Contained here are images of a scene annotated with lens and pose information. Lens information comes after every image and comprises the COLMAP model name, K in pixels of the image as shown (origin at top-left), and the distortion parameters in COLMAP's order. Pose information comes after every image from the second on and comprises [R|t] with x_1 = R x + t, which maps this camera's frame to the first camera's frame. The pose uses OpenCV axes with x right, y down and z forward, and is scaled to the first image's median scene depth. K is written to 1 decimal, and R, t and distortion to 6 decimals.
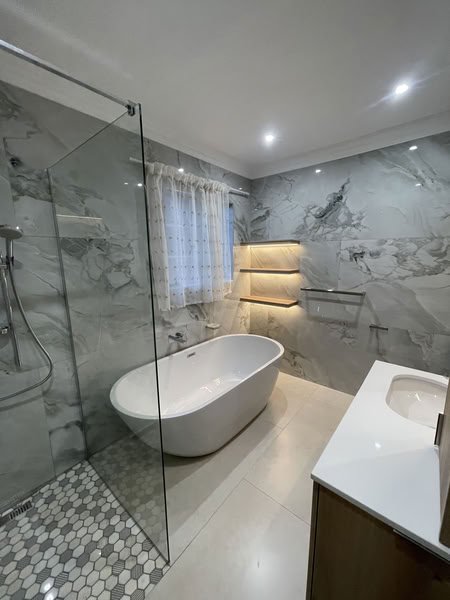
lens RADIAL K [[242.0, 0, 223.0], [0, 242.0, 298.3], [0, 0, 1]] dist [-0.001479, -0.000907]
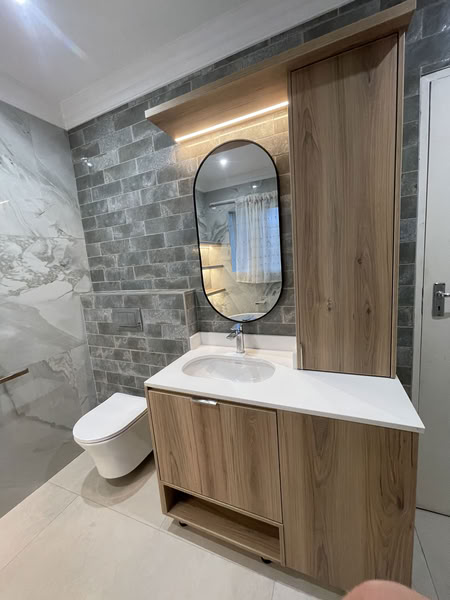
lens RADIAL K [[242.0, 0, 223.0], [0, 242.0, 298.3], [0, 0, 1]] dist [-0.001479, -0.000907]
pose [[-0.293313, -0.105984, 0.950124, -0.093617], [0.257737, 0.948272, 0.185343, -0.051144], [-0.920619, 0.299245, -0.250824, 0.720520]]
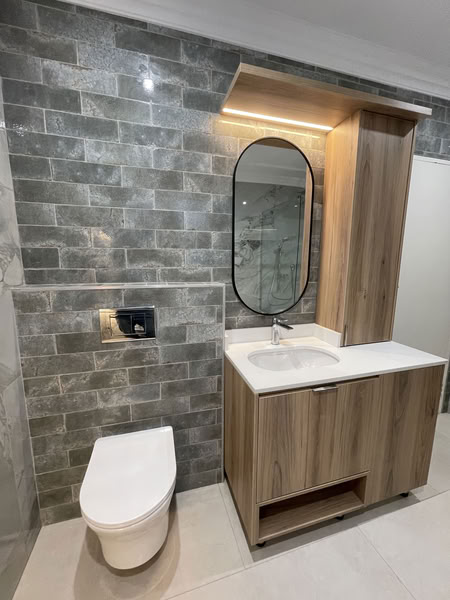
lens RADIAL K [[242.3, 0, 223.8], [0, 242.3, 298.1], [0, 0, 1]] dist [-0.000559, 0.000234]
pose [[-0.835788, -0.076039, 0.543762, 0.308855], [0.106375, 0.949173, 0.296235, -0.123195], [-0.538649, 0.305432, -0.785219, 1.176825]]
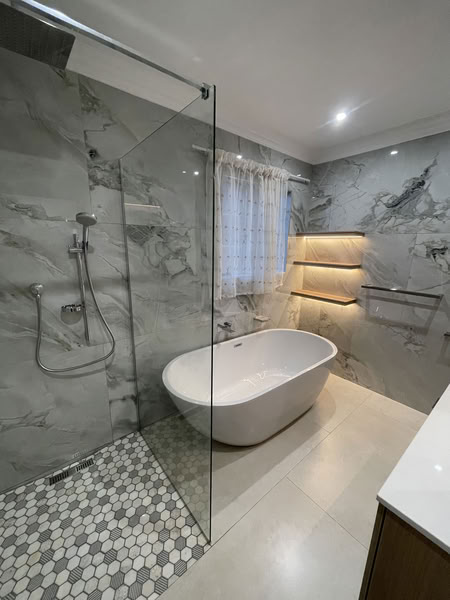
lens RADIAL K [[242.0, 0, 223.0], [0, 242.0, 298.3], [0, 0, 1]] dist [-0.001479, -0.000907]
pose [[0.981578, 0.070241, -0.177680, -0.036480], [-0.062859, 0.996922, 0.046848, -0.004193], [0.180423, -0.034816, 0.982973, 0.014452]]
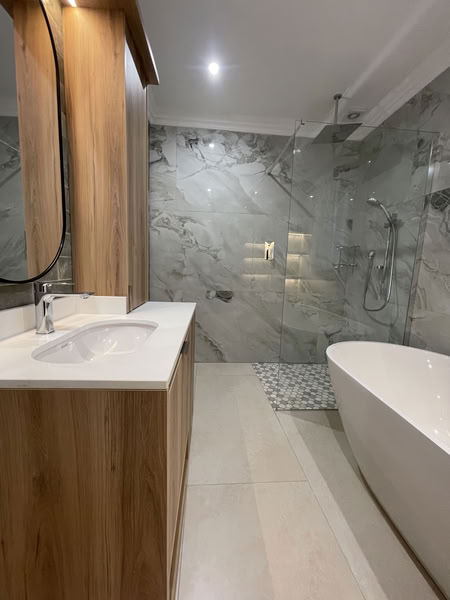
lens RADIAL K [[242.3, 0, 223.8], [0, 242.3, 298.1], [0, 0, 1]] dist [-0.000559, 0.000234]
pose [[-0.717184, 0.076434, -0.692679, 0.643168], [-0.154442, 0.951818, 0.264935, 0.043412], [0.679555, 0.296986, -0.670824, 1.003125]]
